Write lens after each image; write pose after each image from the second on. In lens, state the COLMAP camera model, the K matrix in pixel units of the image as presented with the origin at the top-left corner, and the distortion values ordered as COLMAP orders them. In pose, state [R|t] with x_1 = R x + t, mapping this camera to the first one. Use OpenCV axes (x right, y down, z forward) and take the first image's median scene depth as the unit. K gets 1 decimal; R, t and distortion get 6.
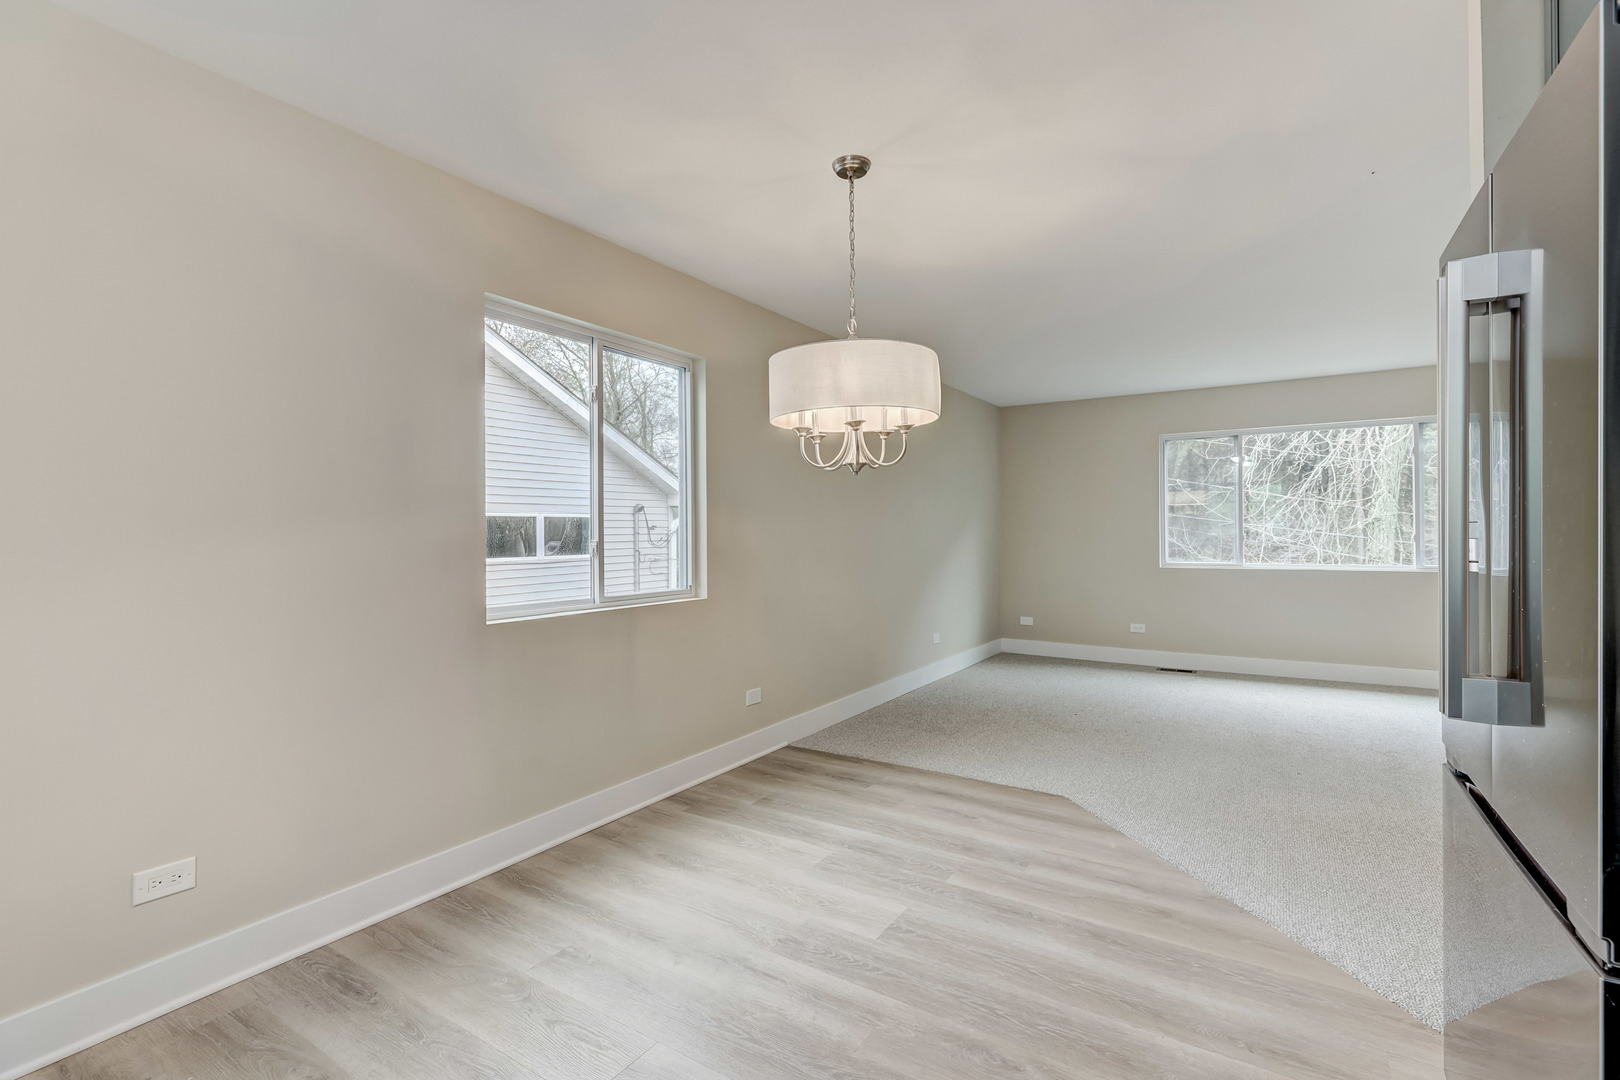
lens RADIAL K [[740.8, 0, 810.0], [0, 740.8, 540.0], [0, 0, 1]] dist [0.000608, 0.000150]
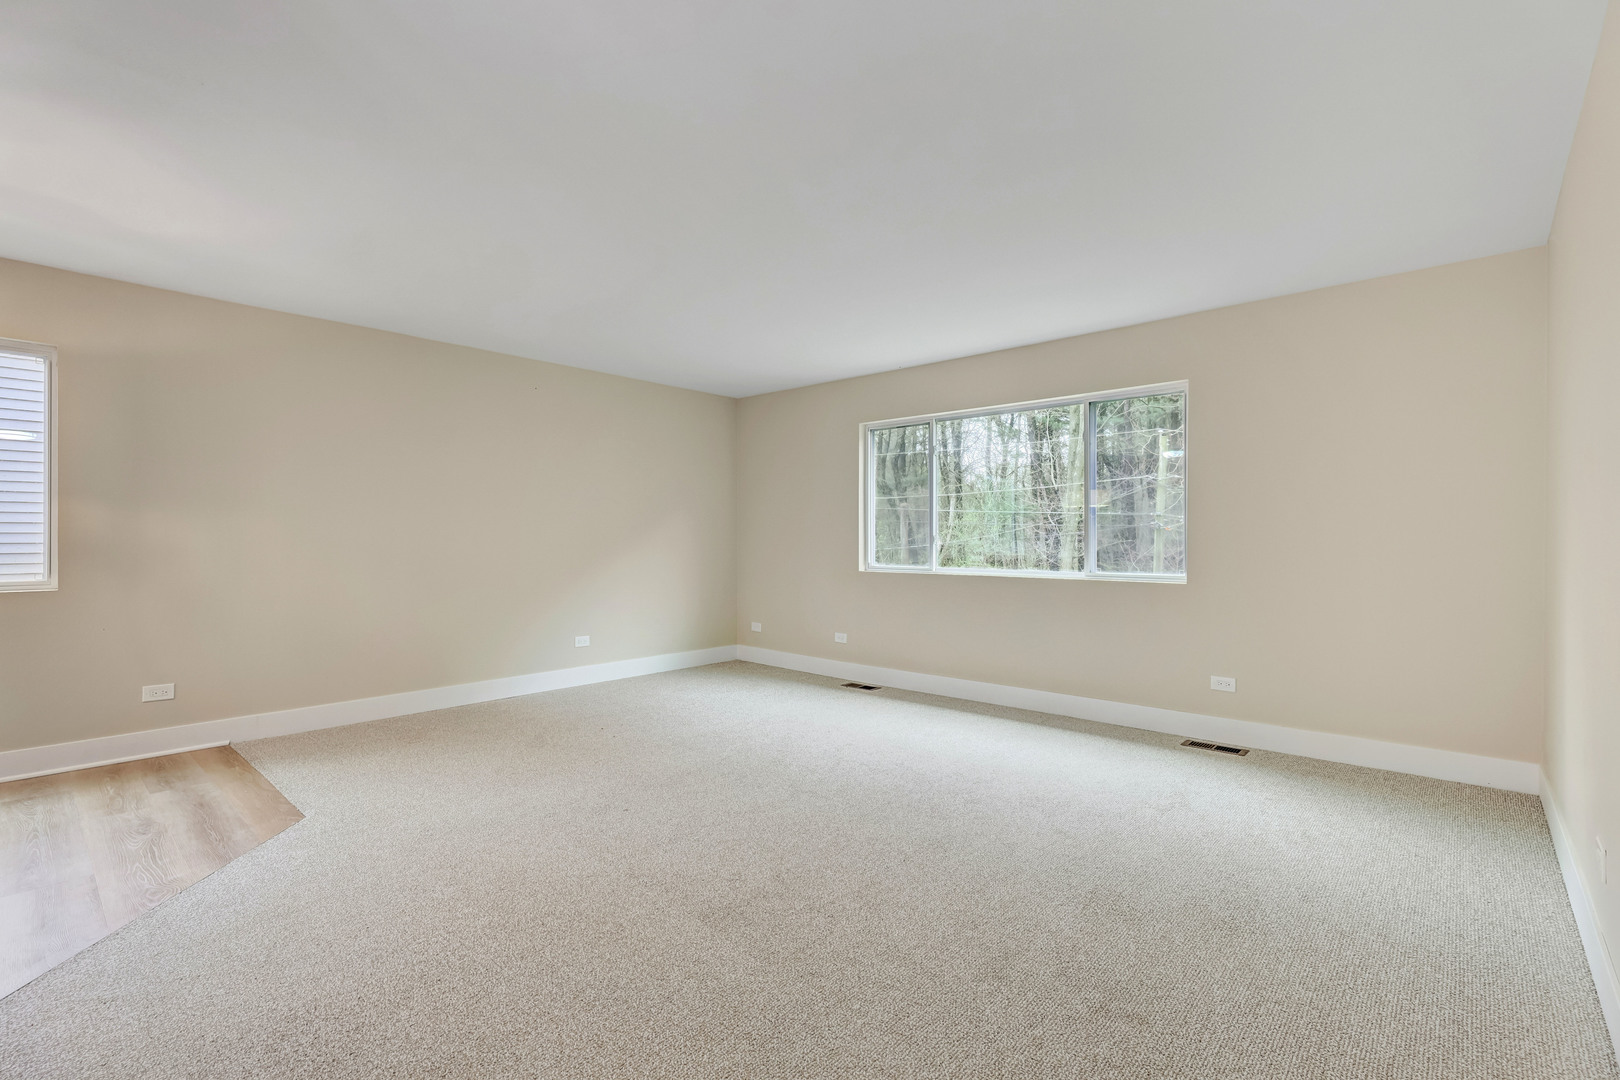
lens RADIAL K [[726.4, 0, 835.4], [0, 726.4, 538.1], [0, 0, 1]] dist [-0.001001, -0.000150]
pose [[0.986425, 0.007731, -0.164030, 1.077059], [-0.009454, 0.999908, -0.009726, 0.010747], [0.163940, 0.011144, 0.986407, 0.227574]]
